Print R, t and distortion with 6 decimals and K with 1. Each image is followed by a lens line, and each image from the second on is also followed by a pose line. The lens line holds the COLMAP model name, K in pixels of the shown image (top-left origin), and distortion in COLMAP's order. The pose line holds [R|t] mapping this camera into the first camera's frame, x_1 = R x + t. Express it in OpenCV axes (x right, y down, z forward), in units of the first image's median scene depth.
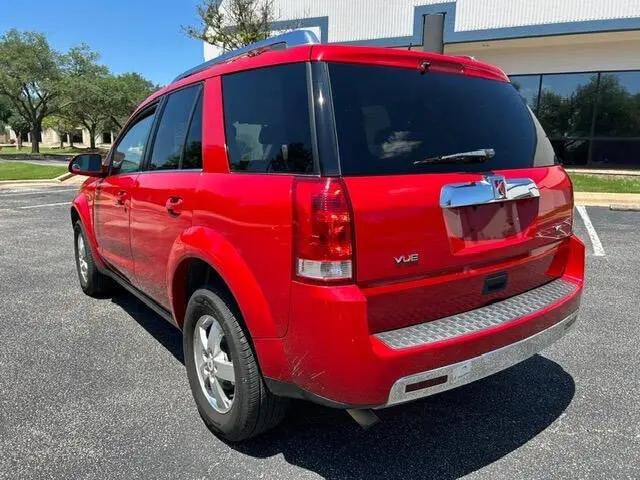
lens RADIAL K [[498.7, 0, 320.0], [0, 498.7, 240.0], [0, 0, 1]] dist [0.066745, -0.082916]
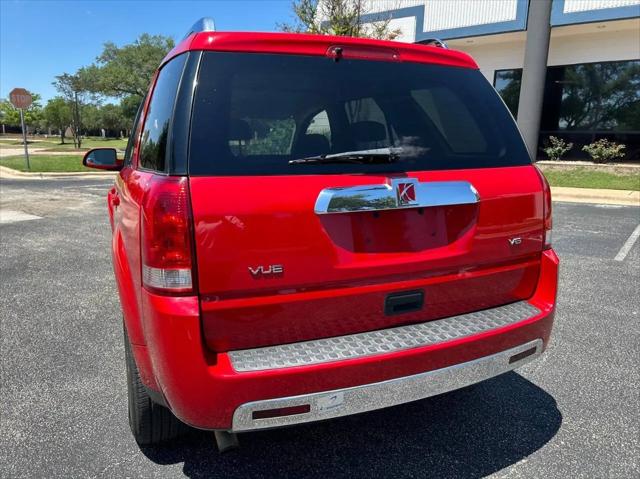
lens RADIAL K [[493.0, 0, 320.0], [0, 493.0, 239.5], [0, 0, 1]] dist [0.054851, -0.045242]
pose [[0.973427, 0.045977, -0.224335, 0.386199], [-0.042777, 0.998902, 0.019106, -0.031696], [0.224967, -0.009002, 0.974325, 0.137640]]
